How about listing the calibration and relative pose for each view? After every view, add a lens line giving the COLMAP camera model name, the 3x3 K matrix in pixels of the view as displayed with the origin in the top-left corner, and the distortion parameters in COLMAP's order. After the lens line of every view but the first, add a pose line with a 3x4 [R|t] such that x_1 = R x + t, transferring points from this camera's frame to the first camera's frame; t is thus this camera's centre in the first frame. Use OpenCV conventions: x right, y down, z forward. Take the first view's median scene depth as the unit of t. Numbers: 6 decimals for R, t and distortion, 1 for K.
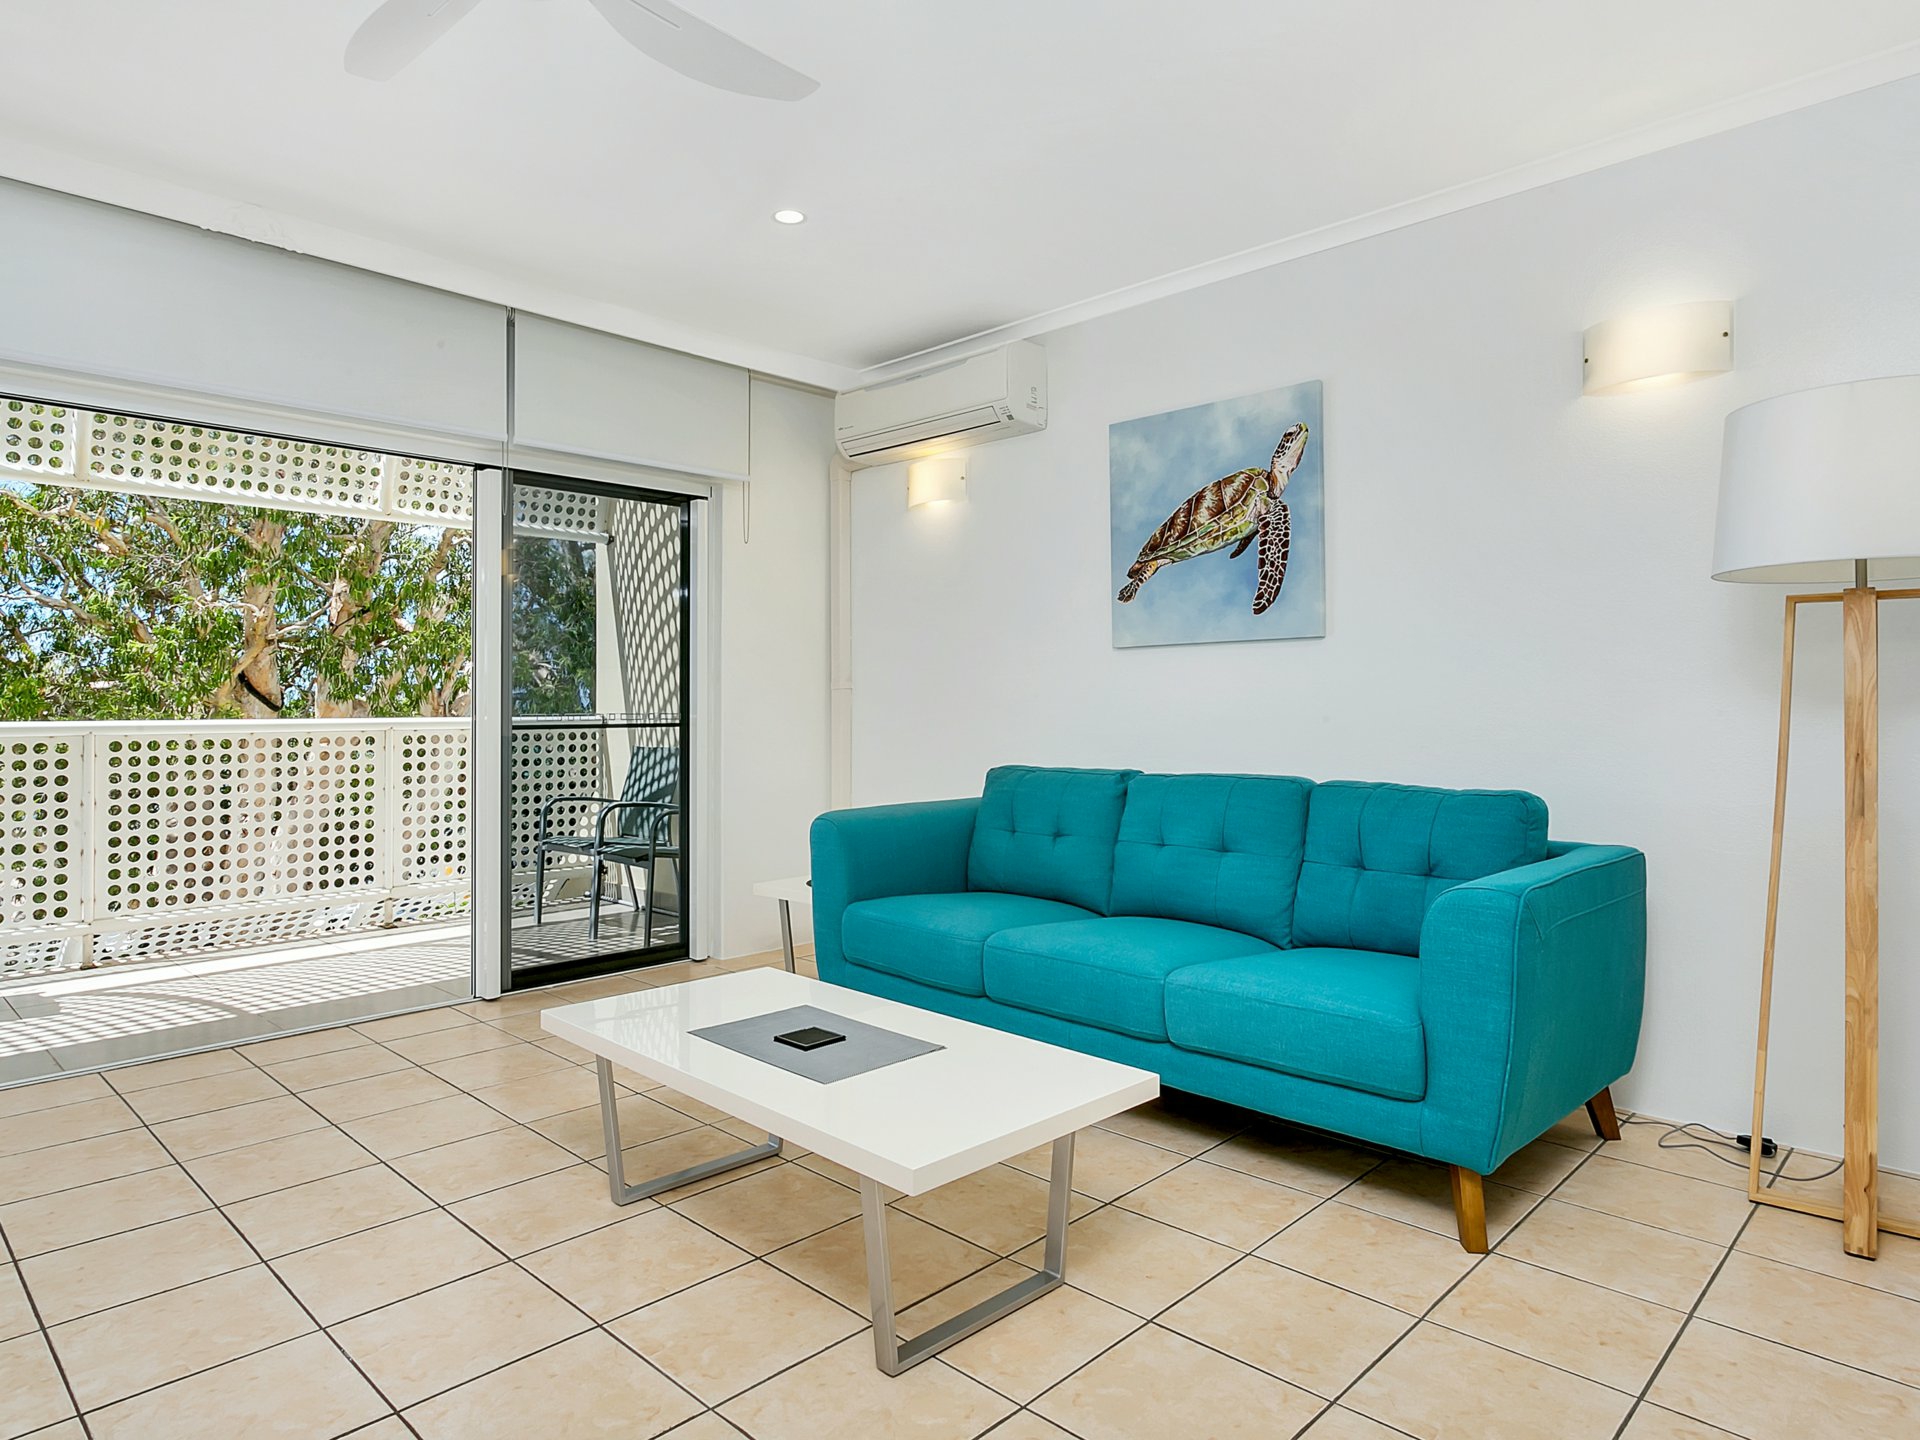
lens RADIAL K [[1153.9, 0, 961.9], [0, 1153.9, 717.7], [0, 0, 1]] dist [-0.000336, 0.000402]
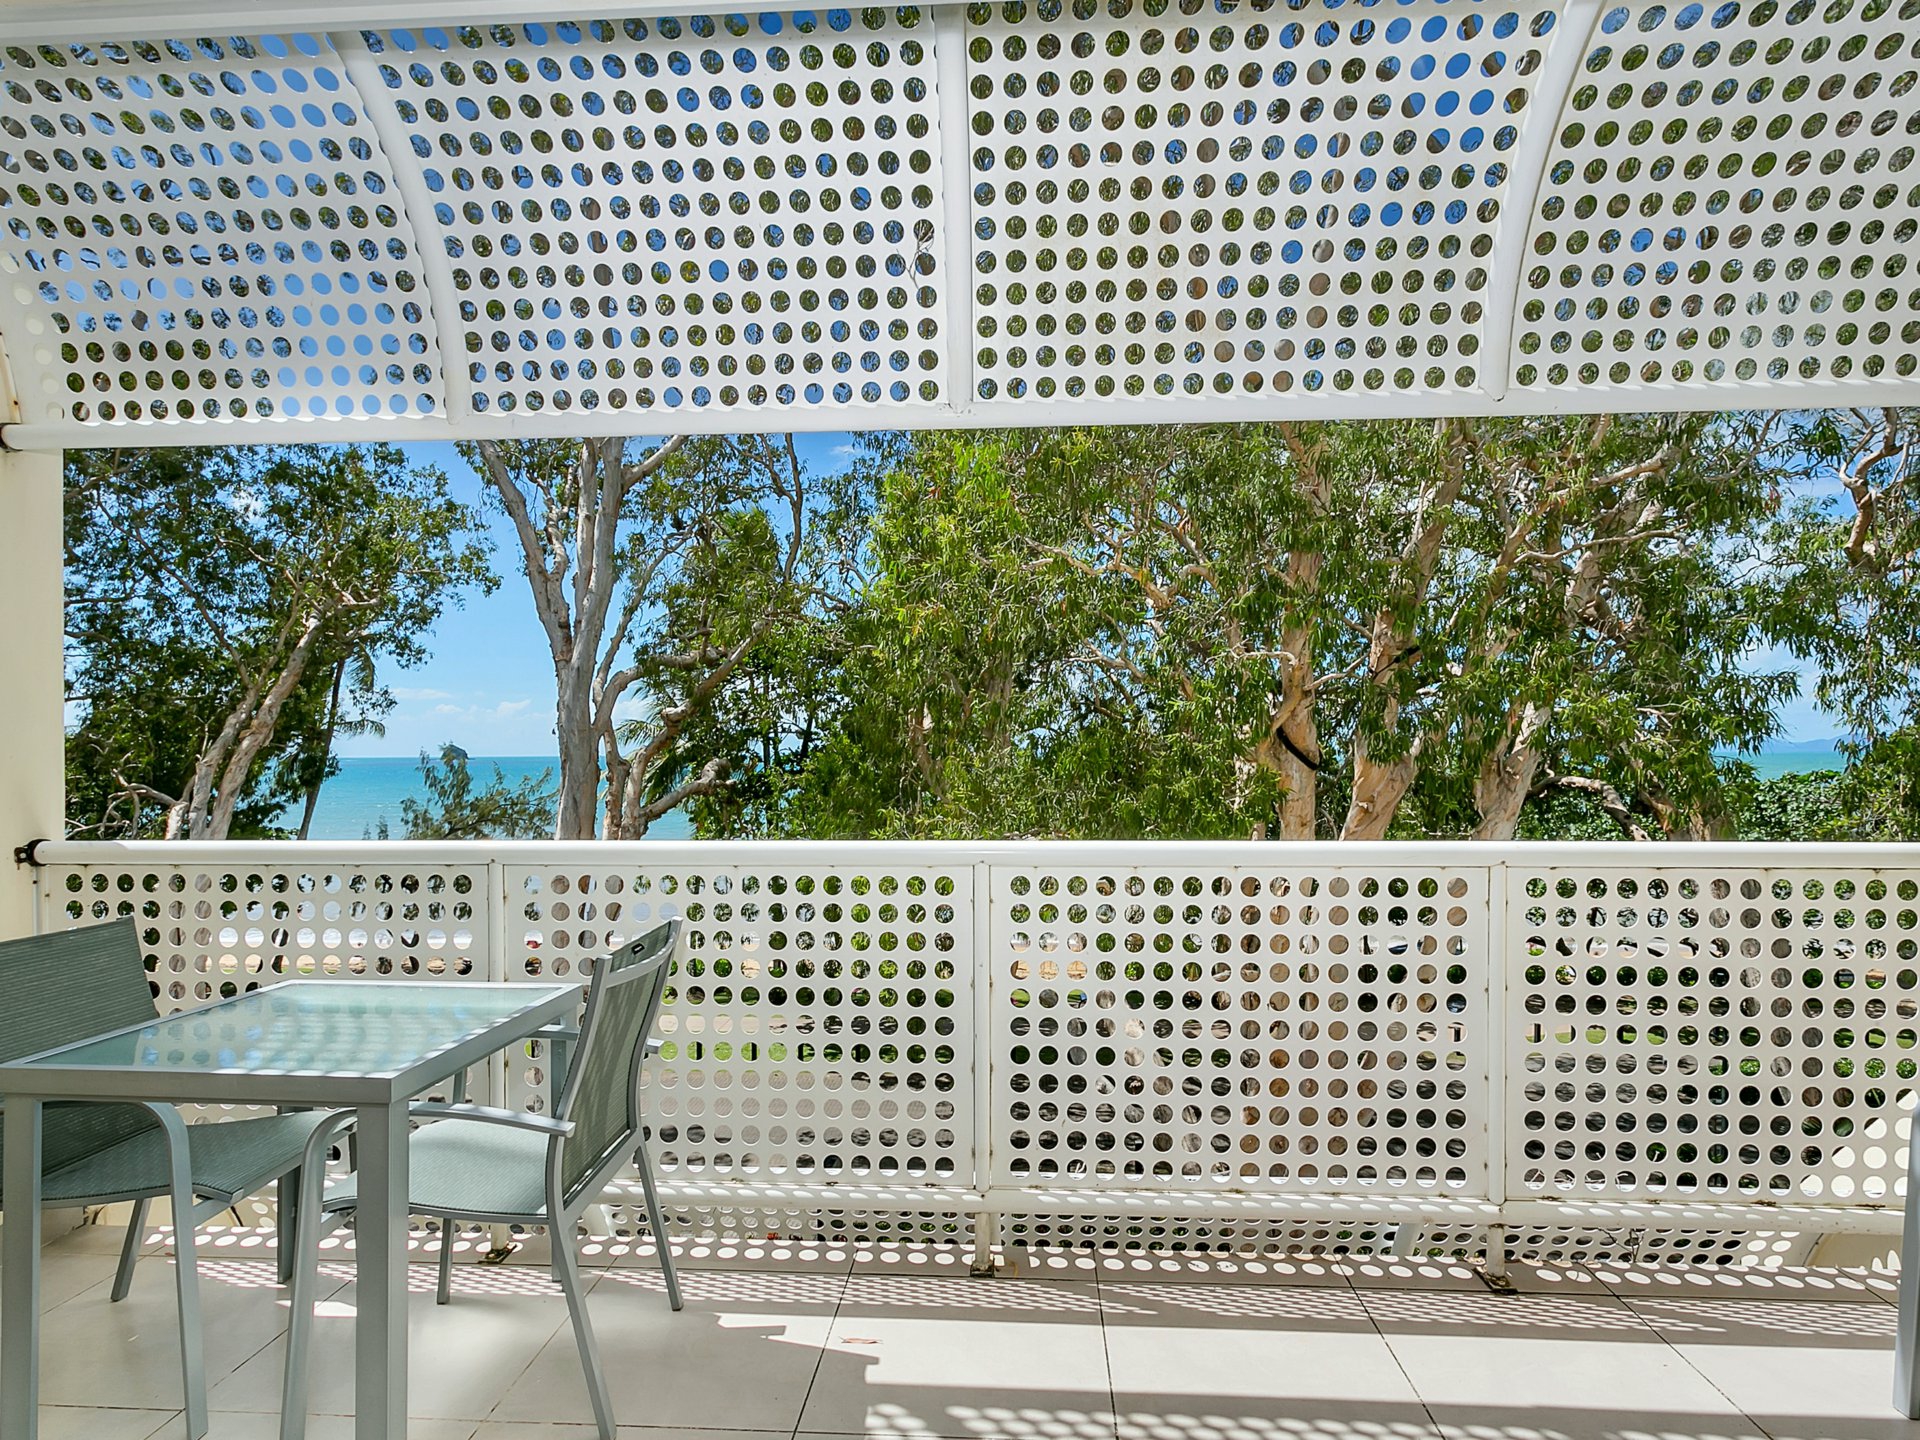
lens RADIAL K [[1048.4, 0, 966.6], [0, 1048.4, 731.7], [0, 0, 1]] dist [0.003995, 0.000361]
pose [[0.648143, -0.012955, -0.761409, -0.158076], [-0.006786, 0.999717, -0.022786, -0.016829], [0.761489, 0.019935, 0.647872, 0.284095]]
